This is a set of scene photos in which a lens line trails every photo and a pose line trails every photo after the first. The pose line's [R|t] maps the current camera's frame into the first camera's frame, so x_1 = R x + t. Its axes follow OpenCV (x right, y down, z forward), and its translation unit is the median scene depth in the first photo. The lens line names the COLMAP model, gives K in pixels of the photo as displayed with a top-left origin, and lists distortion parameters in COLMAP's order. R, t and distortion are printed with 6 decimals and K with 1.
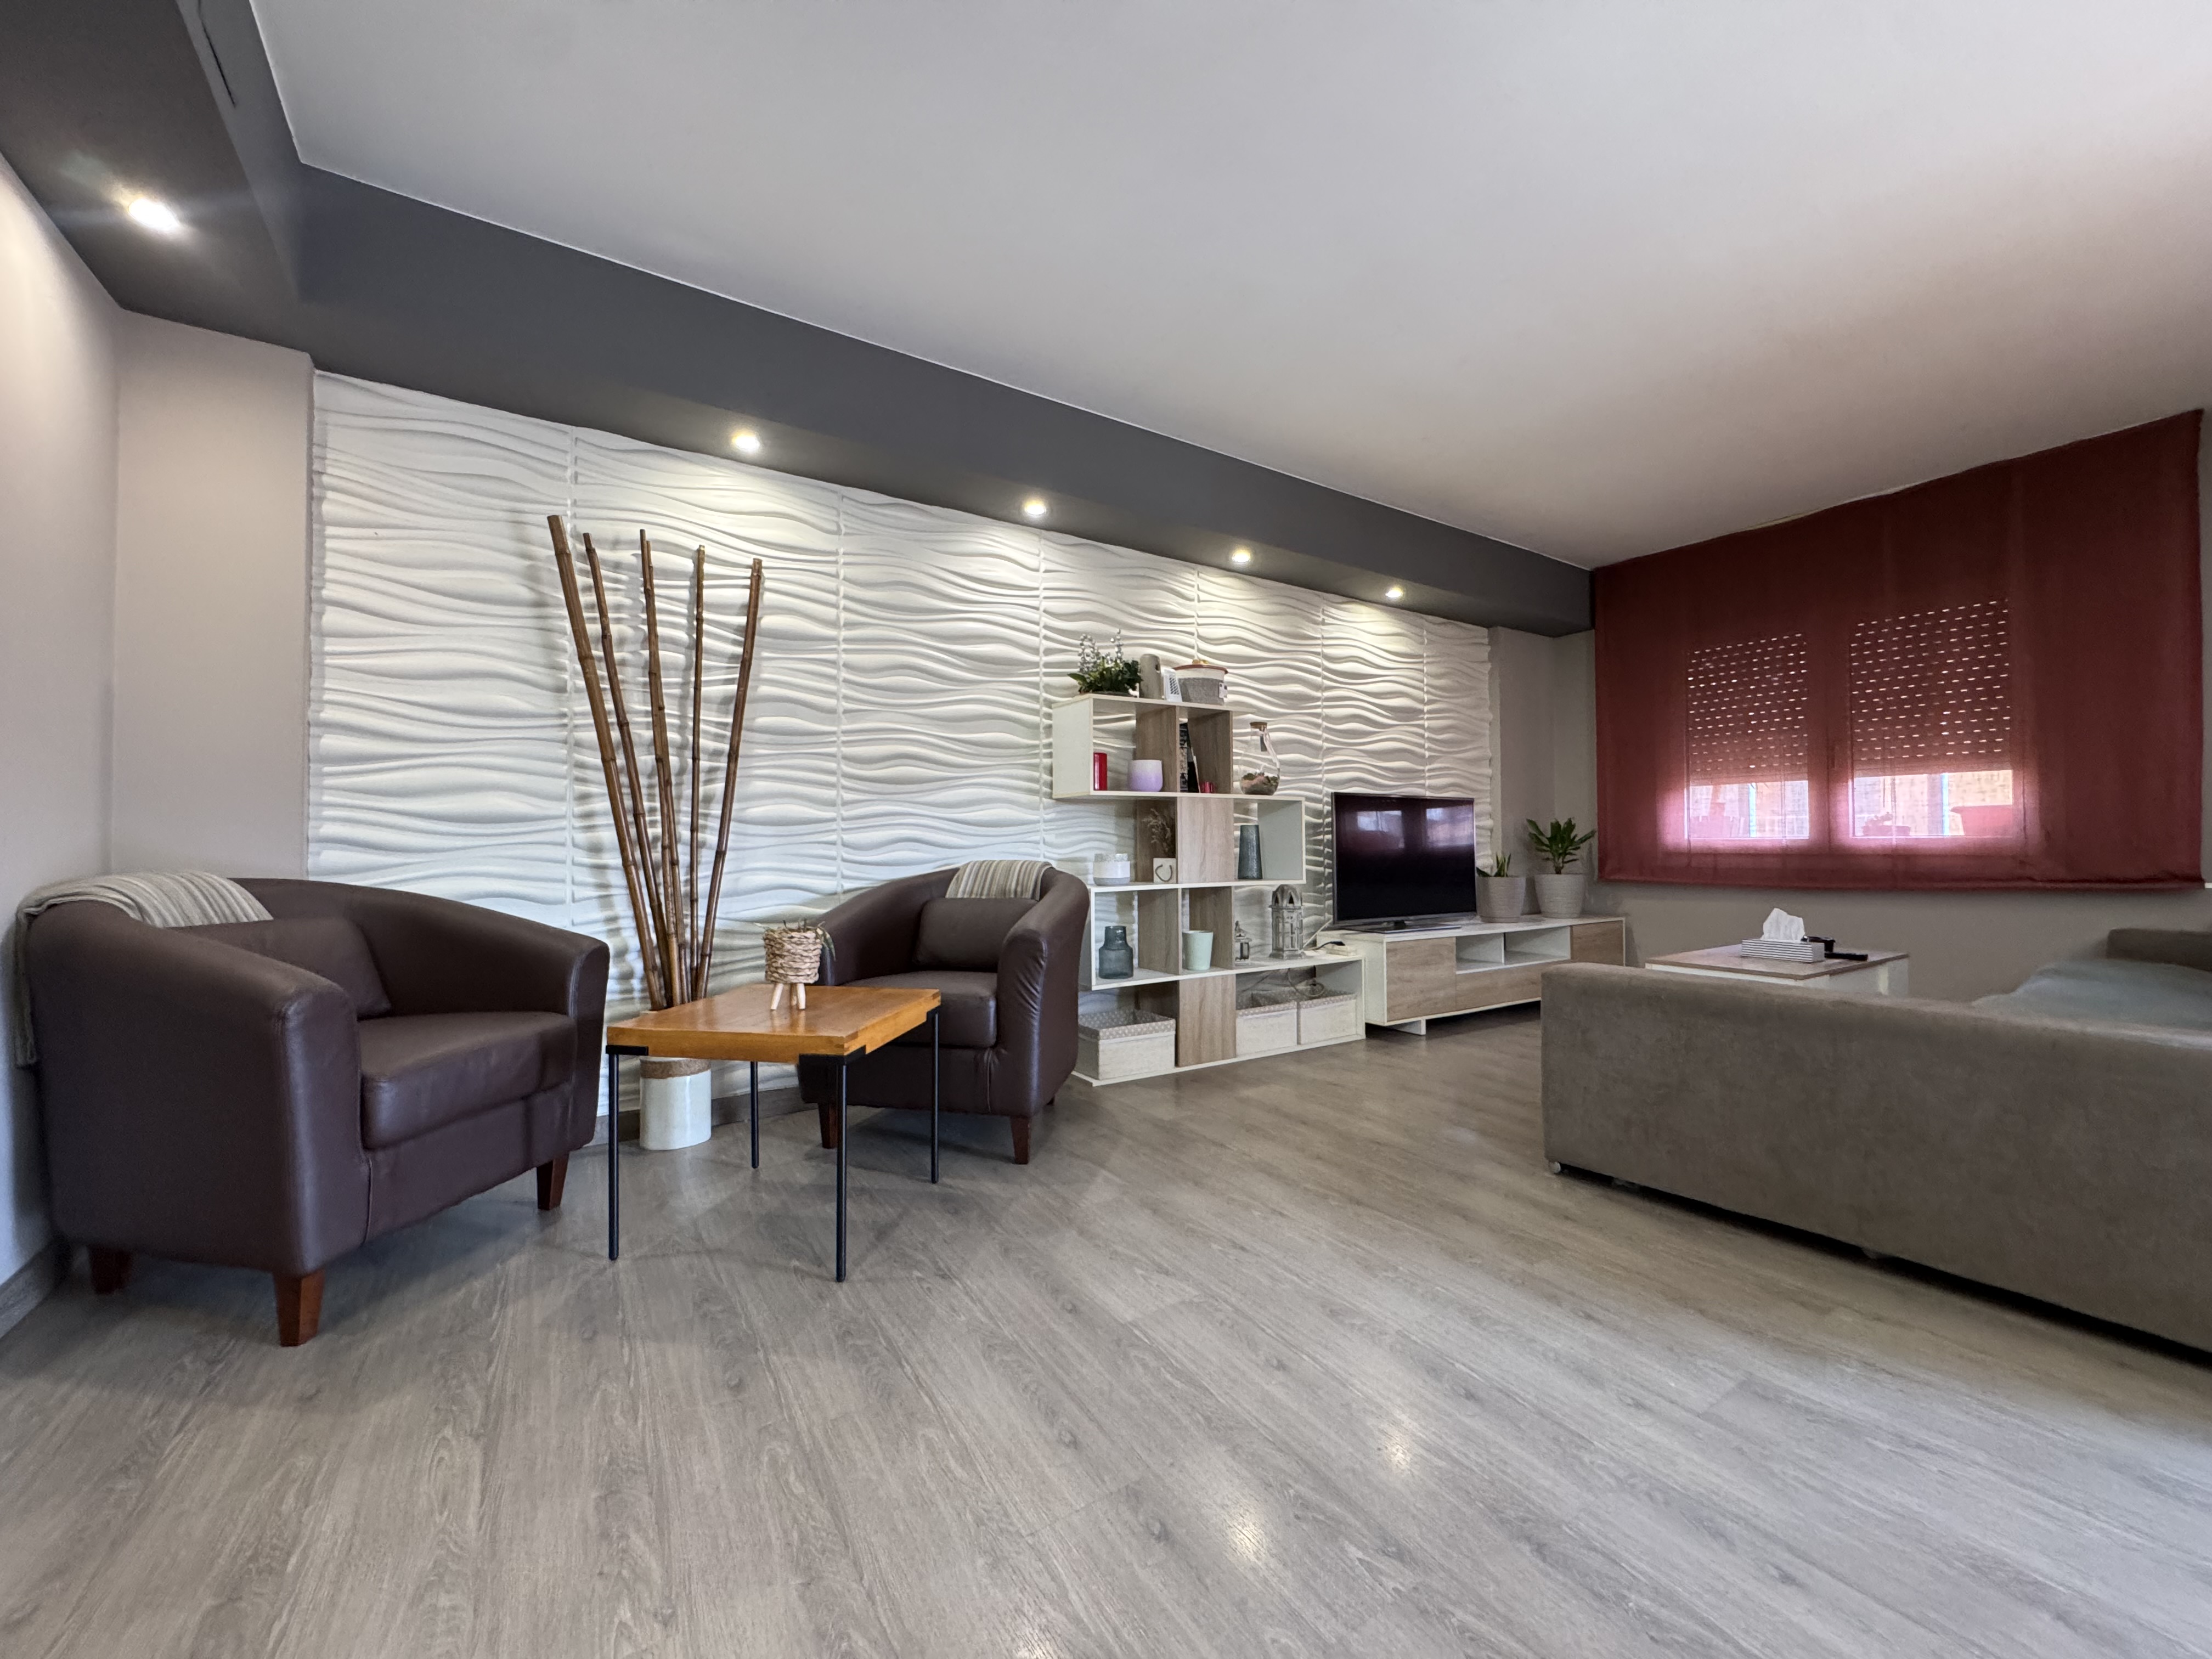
lens RADIAL K [[885.4, 0, 1104.2], [0, 885.4, 828.7], [0, 0, 1]] dist [-0.006438, 0.001902]
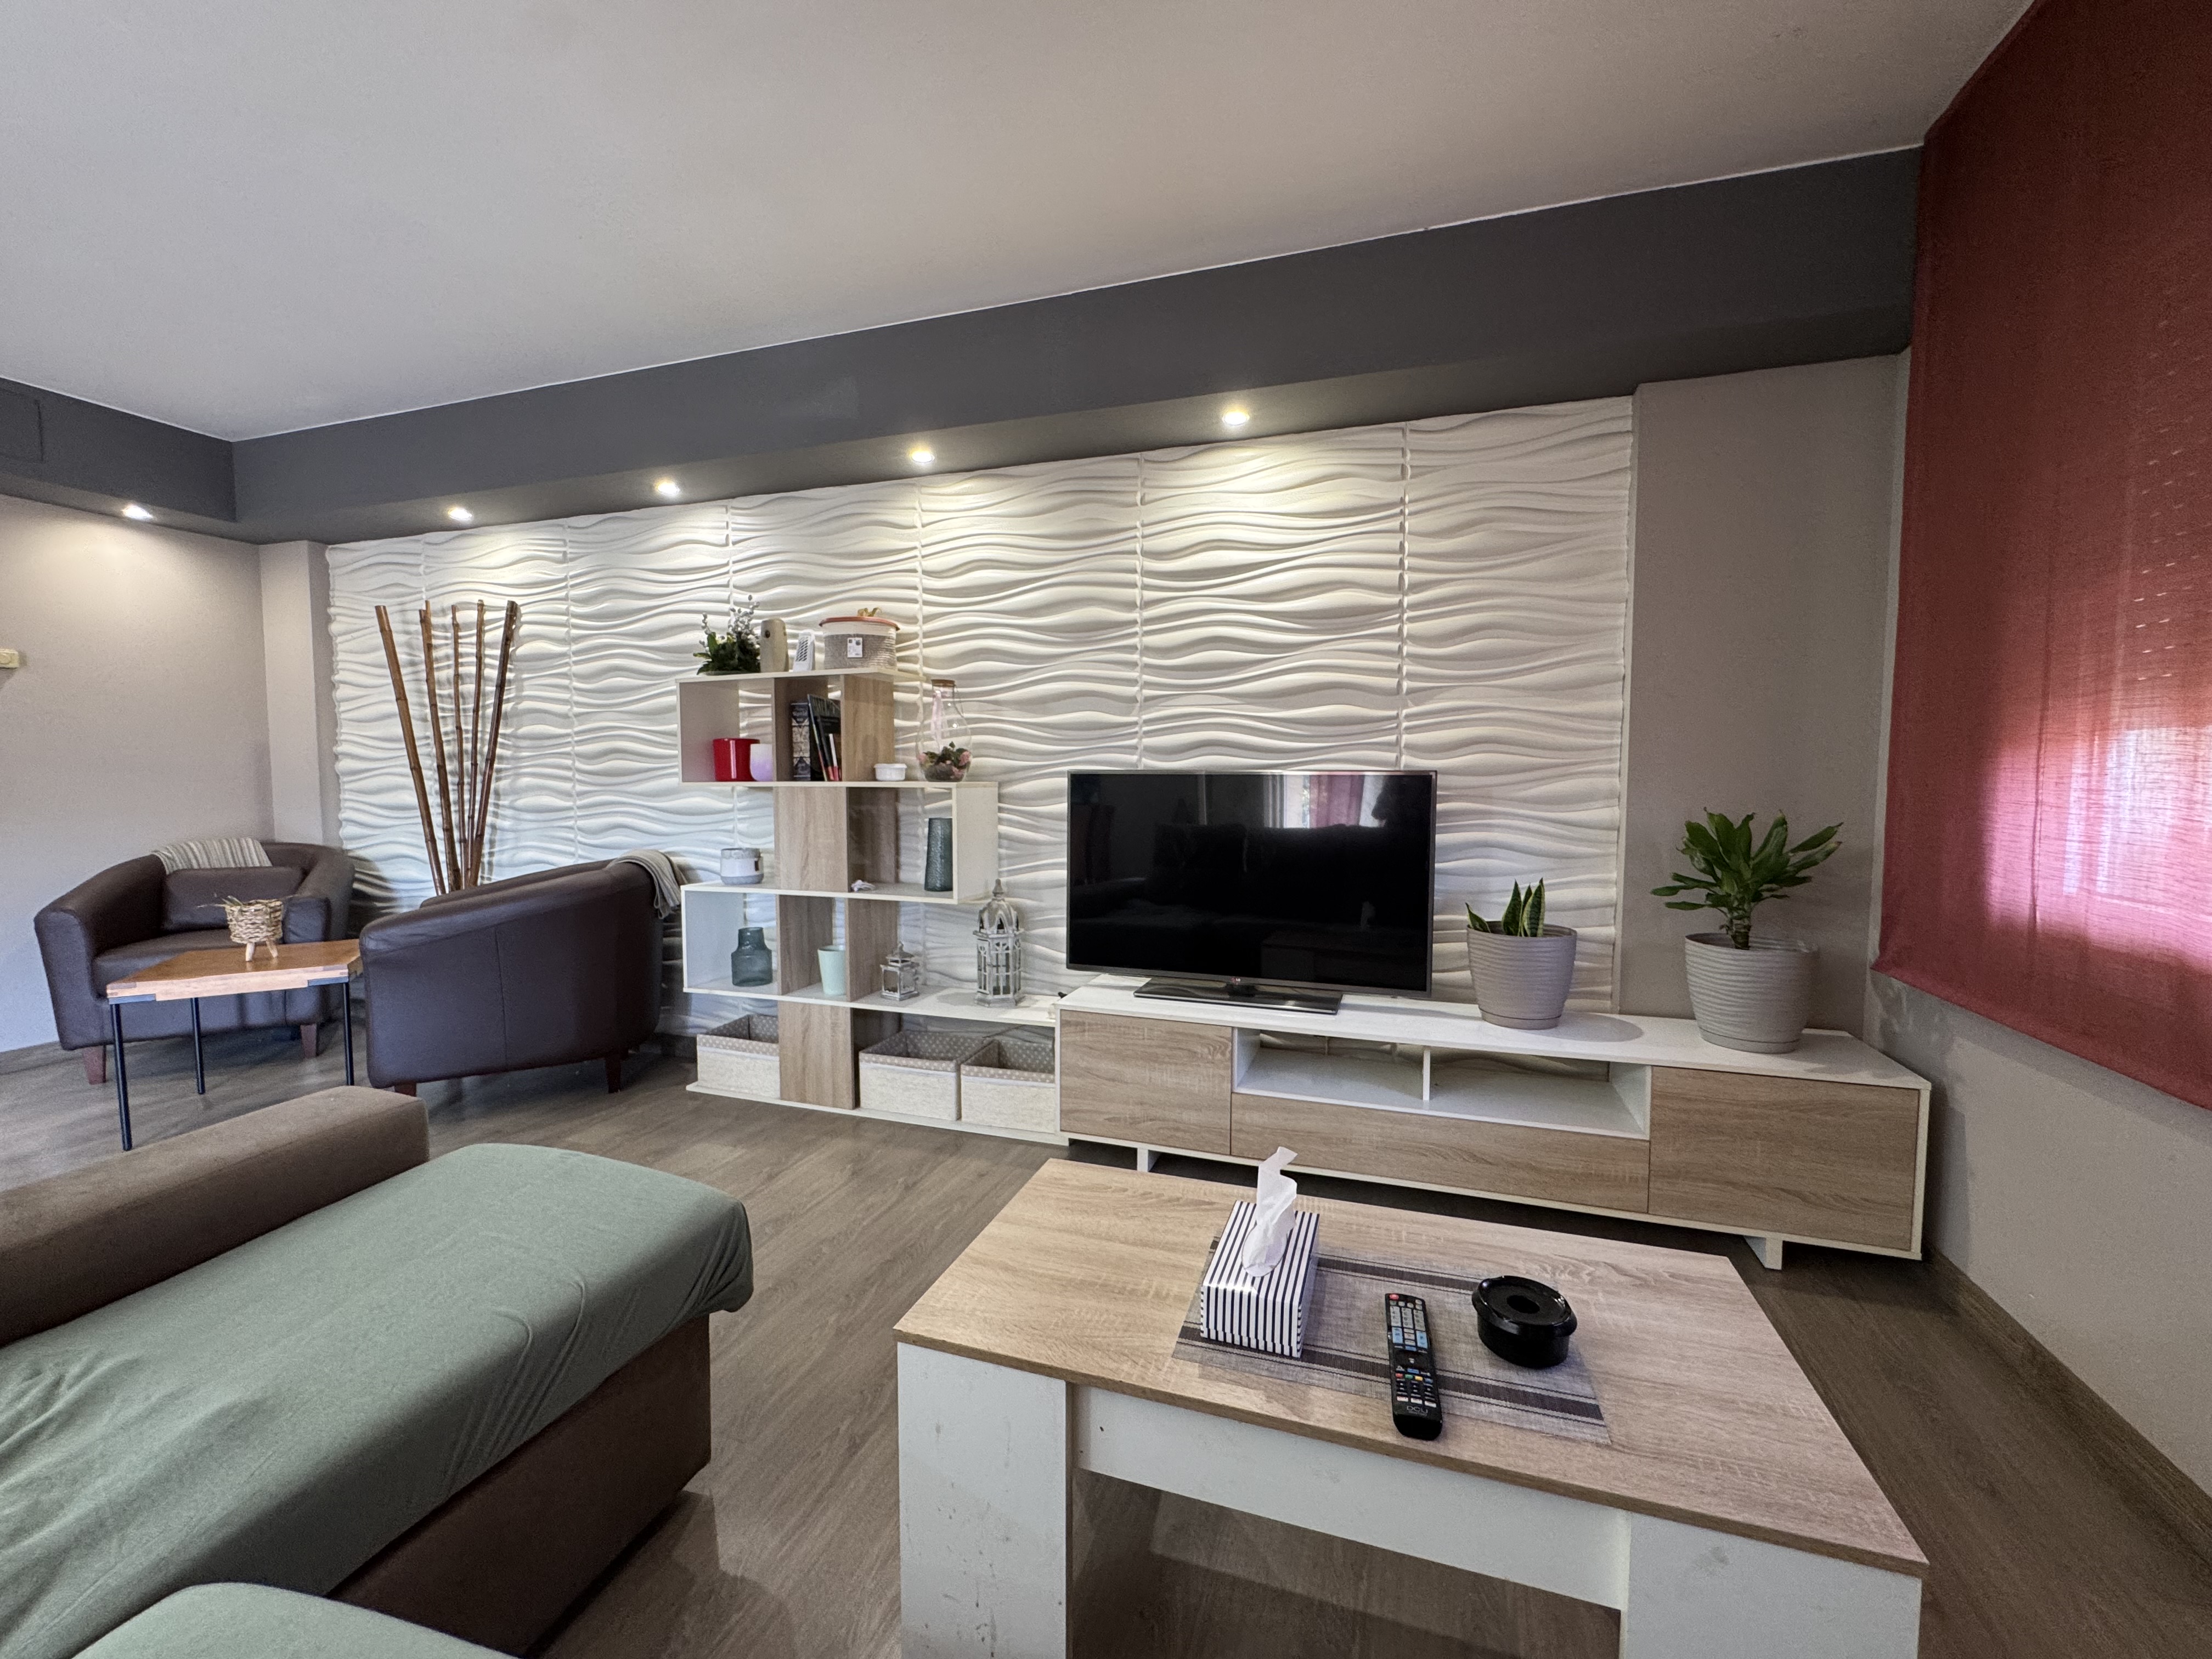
lens RADIAL K [[885.4, 0, 1098.1], [0, 885.4, 829.5], [0, 0, 1]] dist [-0.006438, 0.001902]
pose [[0.624919, 0.046938, -0.779277, 0.947956], [0.008515, 0.997722, 0.066924, -0.049323], [0.780643, -0.048458, 0.623095, 0.725295]]
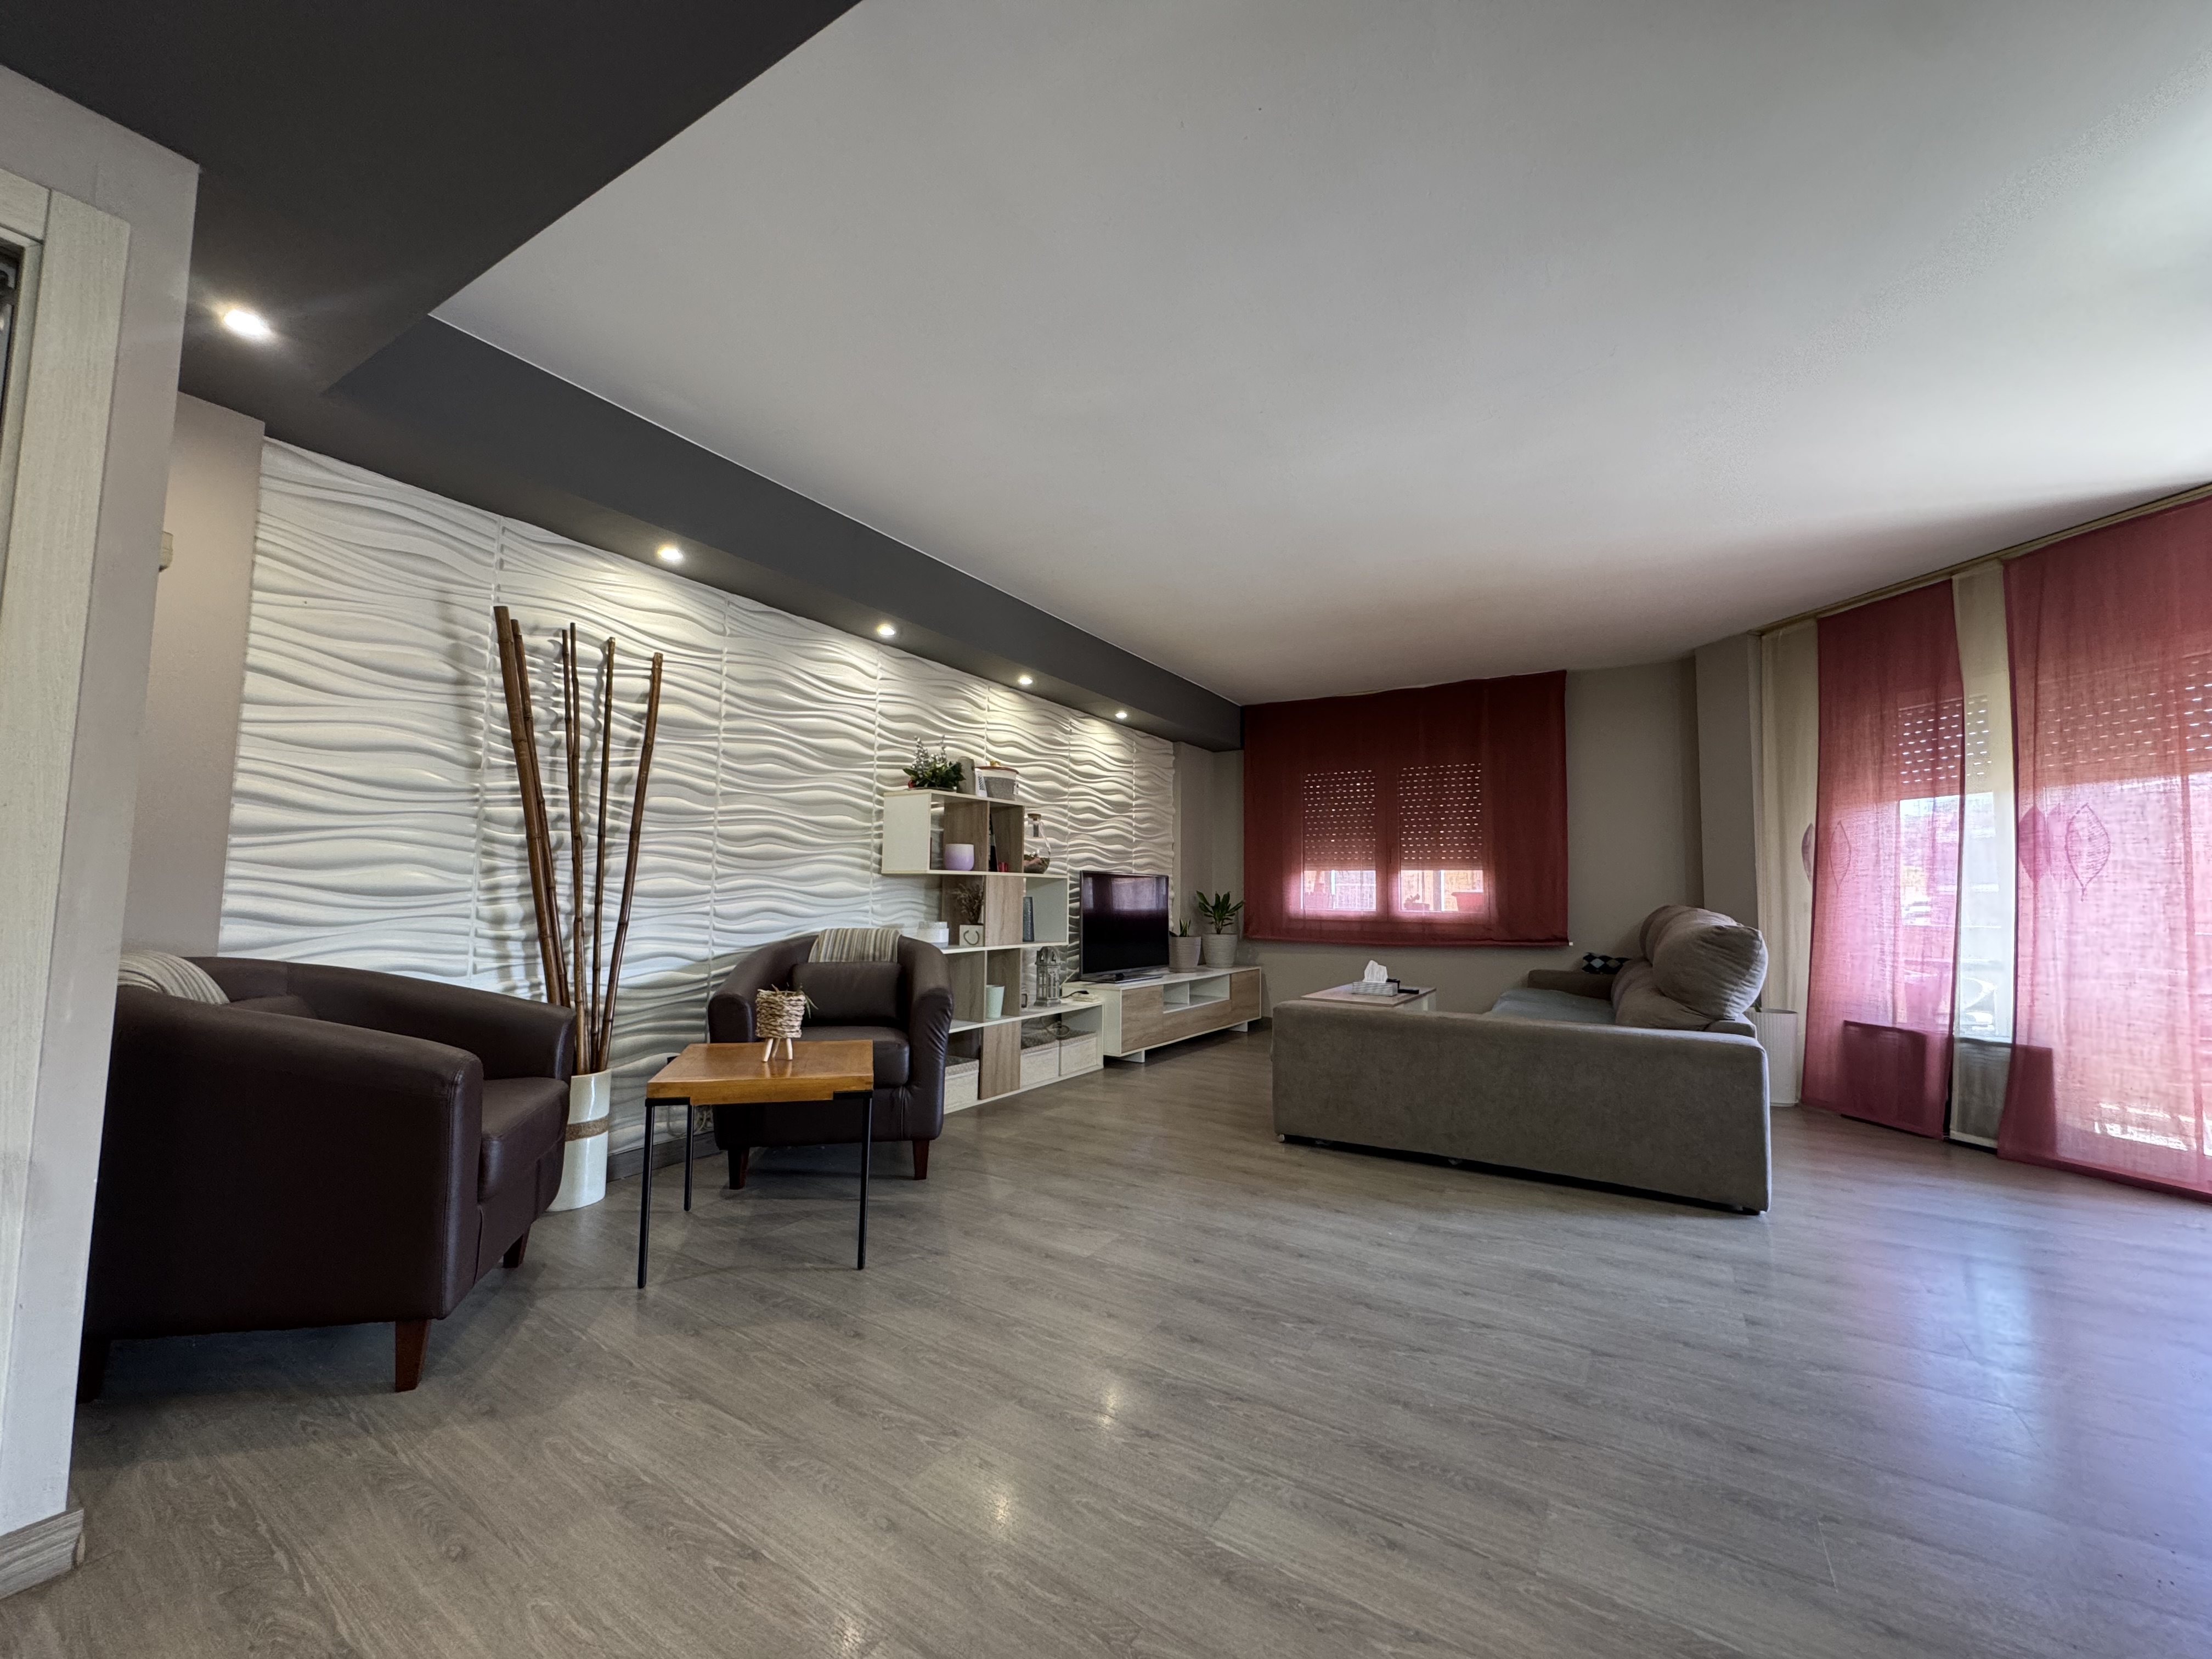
lens RADIAL K [[885.4, 0, 1102.5], [0, 885.4, 829.3], [0, 0, 1]] dist [-0.006438, 0.001902]
pose [[0.907227, 0.047533, 0.417948, -0.289666], [-0.024459, 0.997875, -0.060396, -0.029979], [-0.419930, 0.044571, 0.906461, -0.180570]]
